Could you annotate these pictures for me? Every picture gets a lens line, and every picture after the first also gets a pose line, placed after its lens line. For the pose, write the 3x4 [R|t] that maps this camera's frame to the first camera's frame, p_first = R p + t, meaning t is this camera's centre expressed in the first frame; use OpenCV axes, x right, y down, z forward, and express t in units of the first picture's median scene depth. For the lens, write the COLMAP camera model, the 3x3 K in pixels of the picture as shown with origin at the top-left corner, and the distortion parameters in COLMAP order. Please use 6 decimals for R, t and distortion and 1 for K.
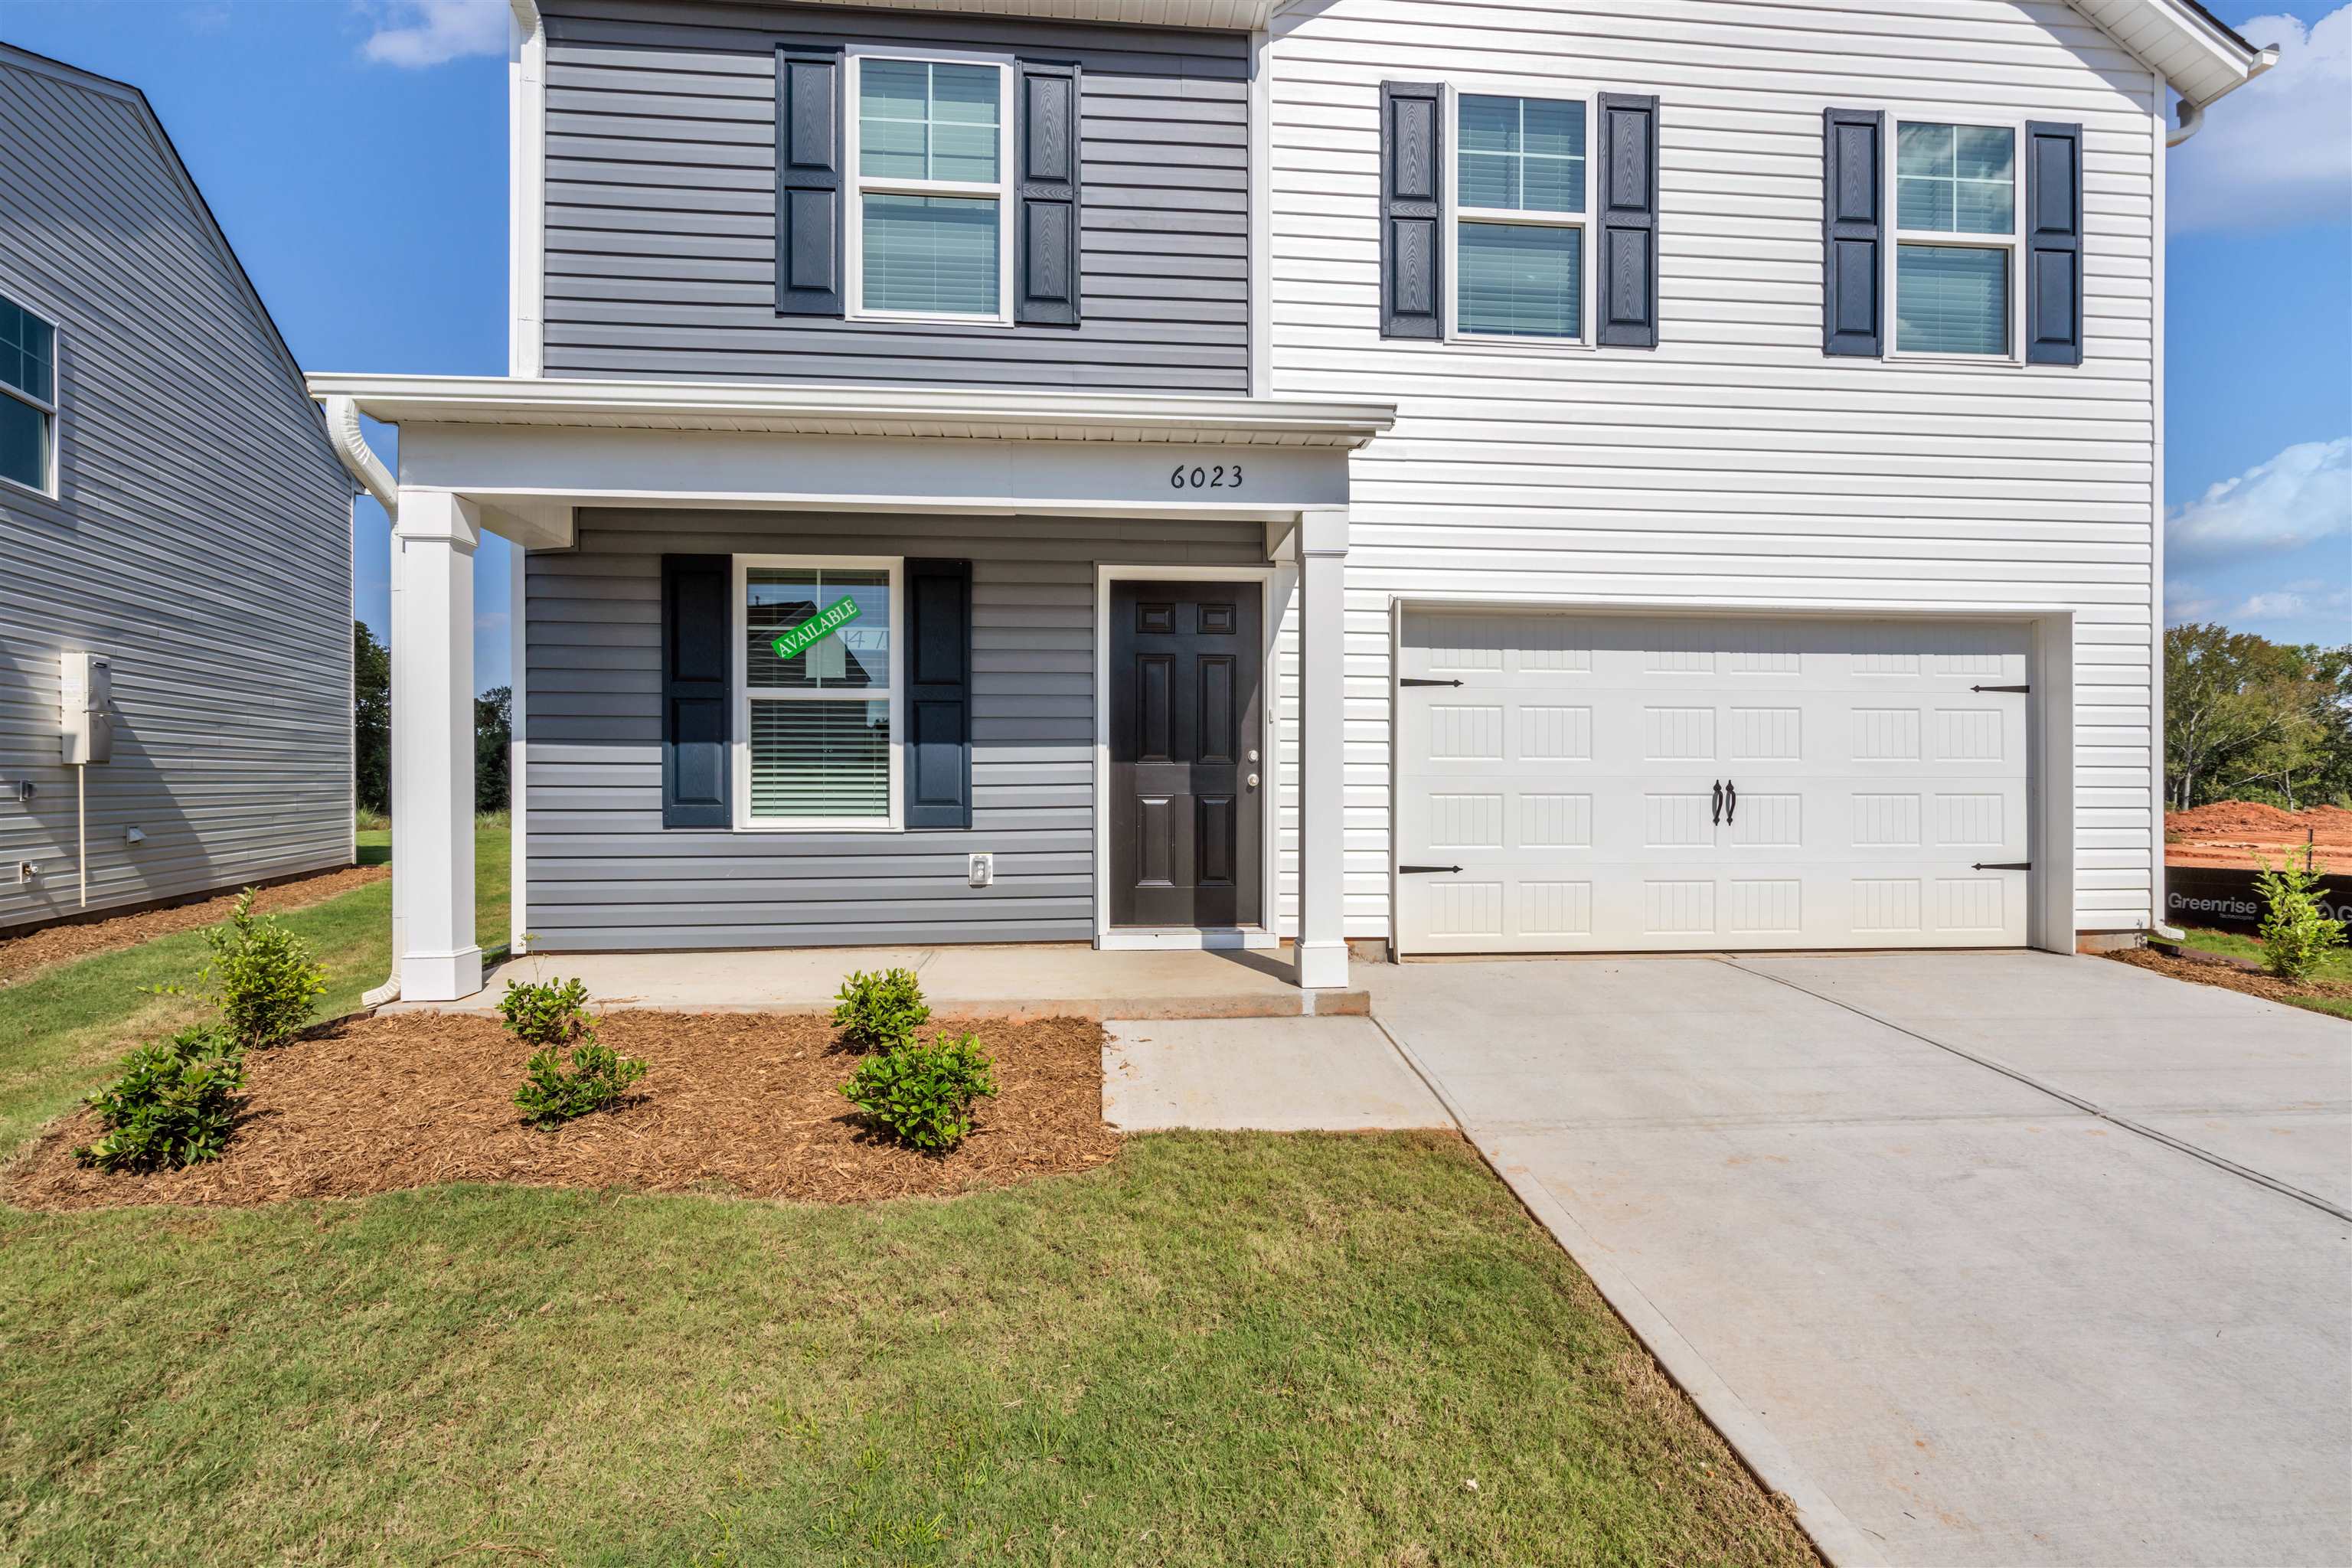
lens RADIAL K [[1083.4, 0, 1191.8], [0, 1083.4, 826.3], [0, 0, 1]] dist [0.000277, -0.000611]
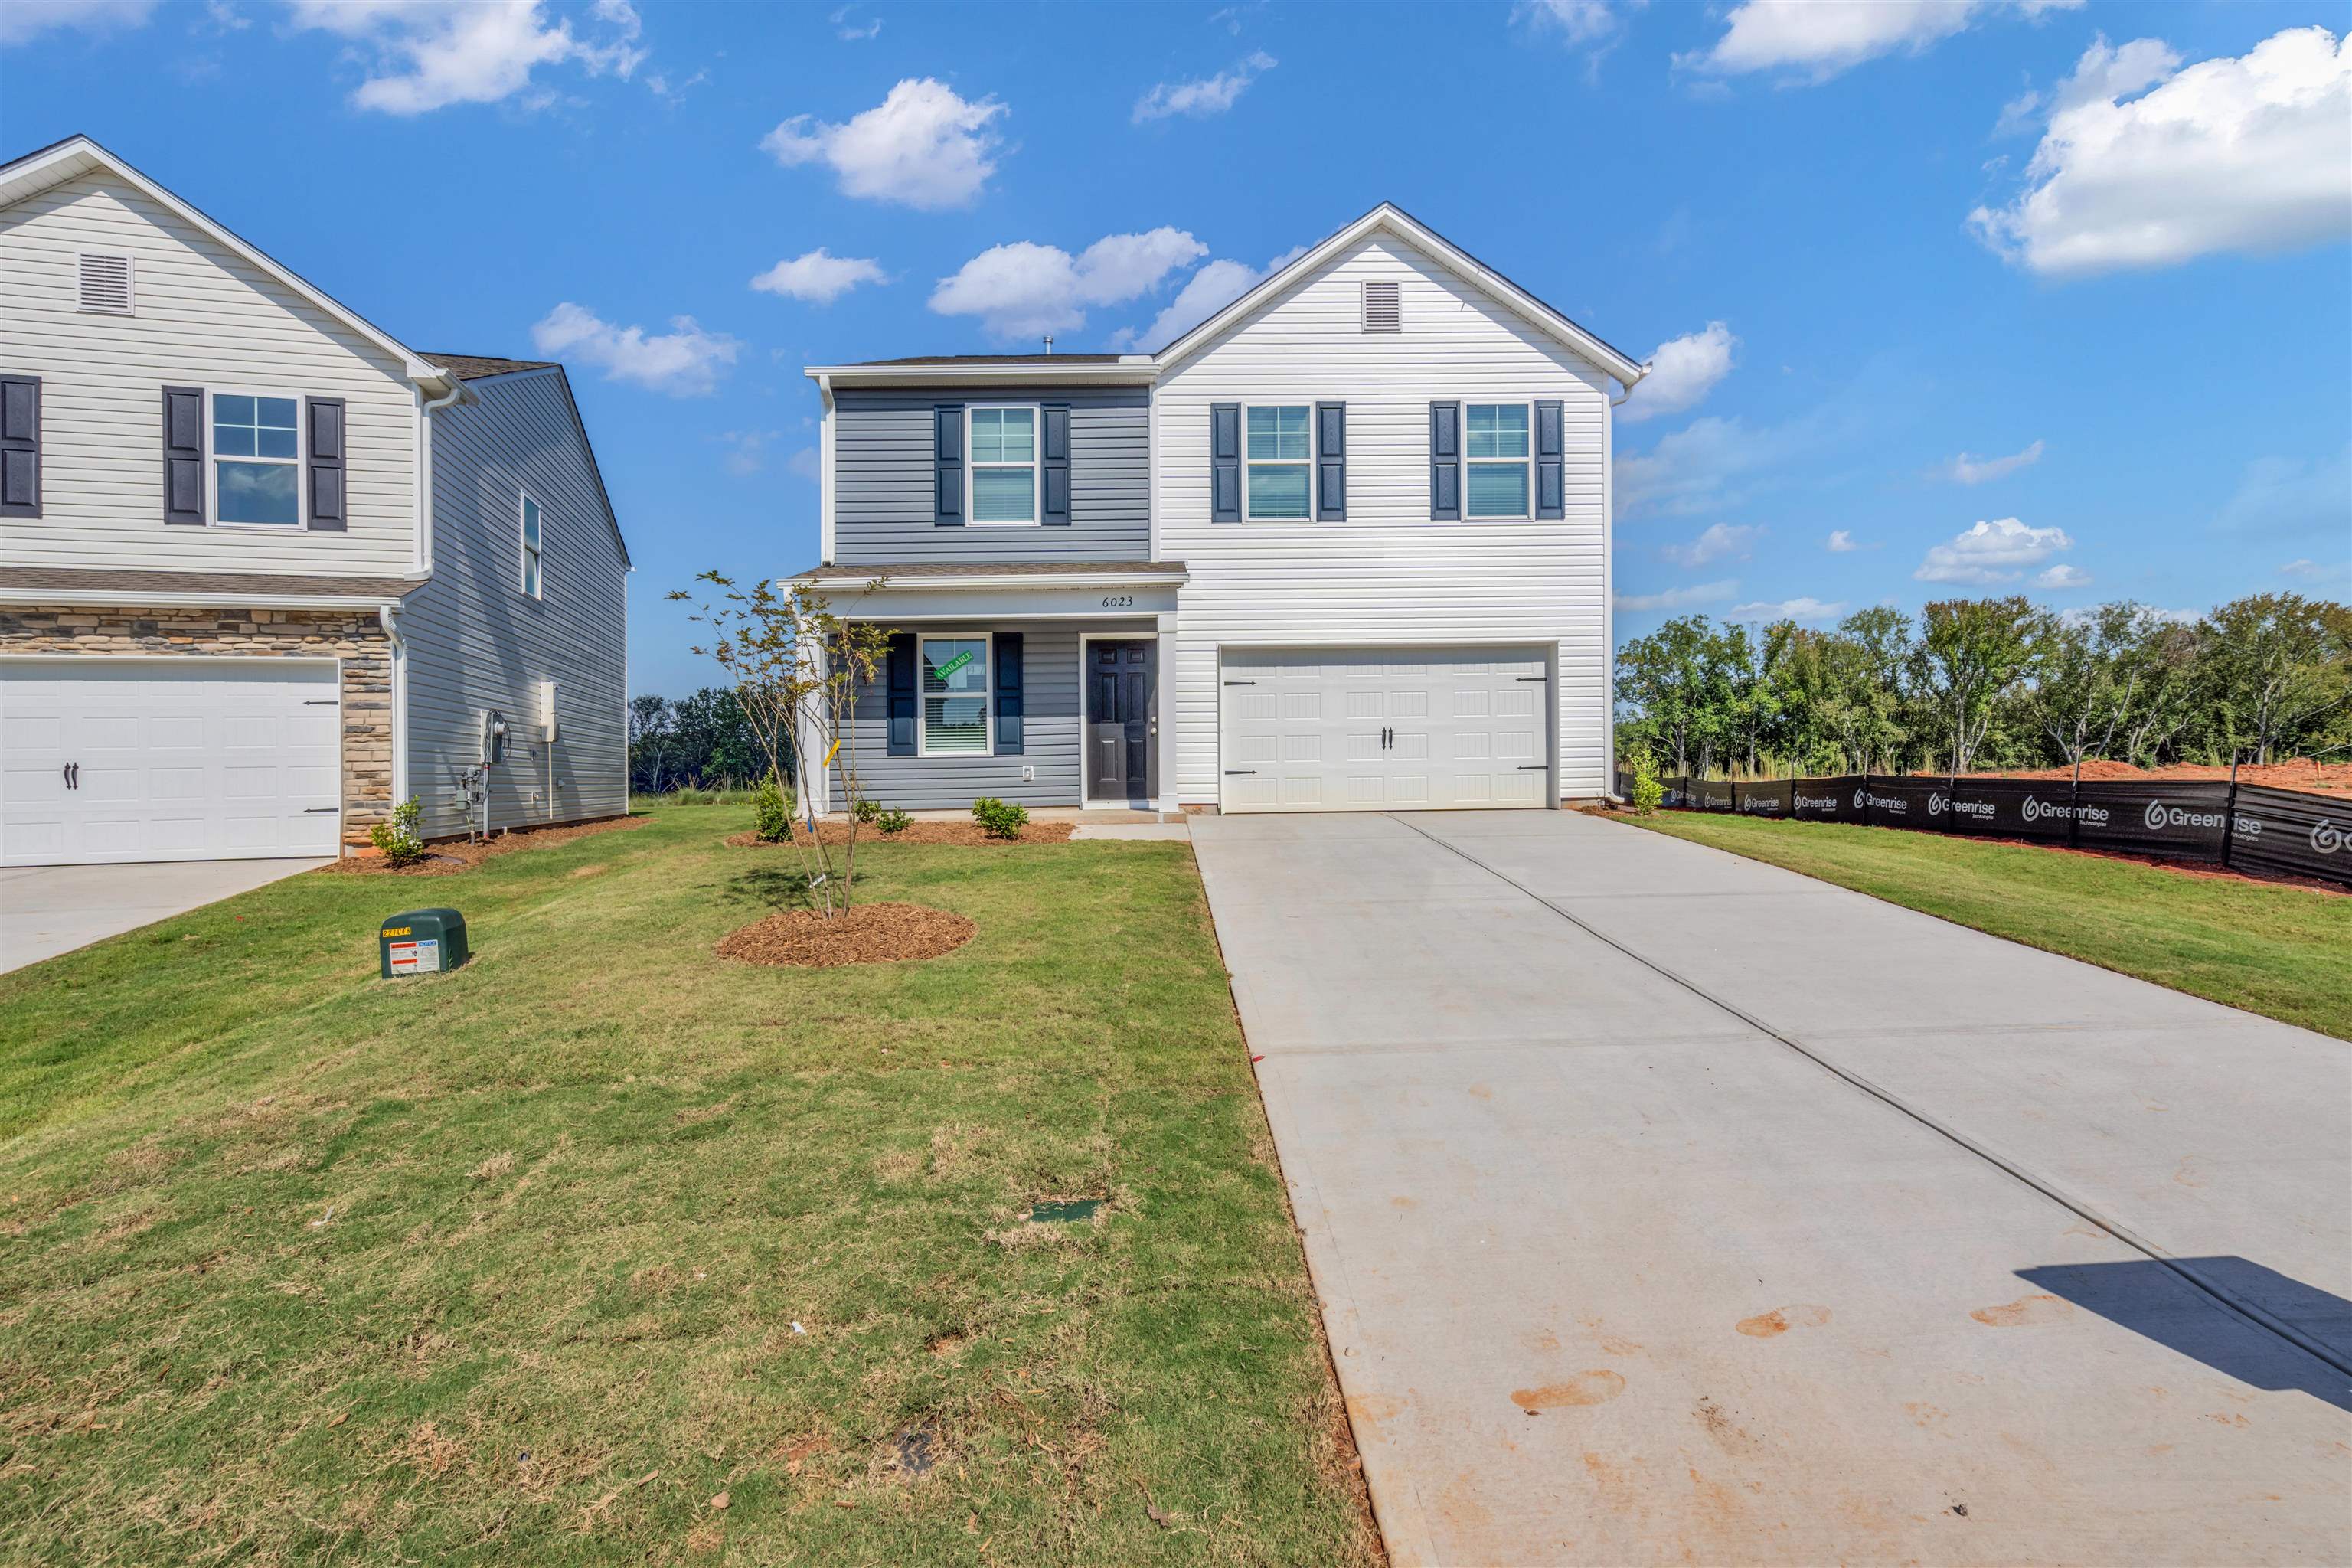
lens RADIAL K [[1083.4, 0, 1159.5], [0, 1083.4, 782.1], [0, 0, 1]] dist [0.000277, -0.000611]
pose [[0.996087, -0.015263, -0.087045, 0.253277], [0.012172, 0.999280, -0.035935, 0.135429], [0.087531, 0.034735, 0.995556, -1.122786]]
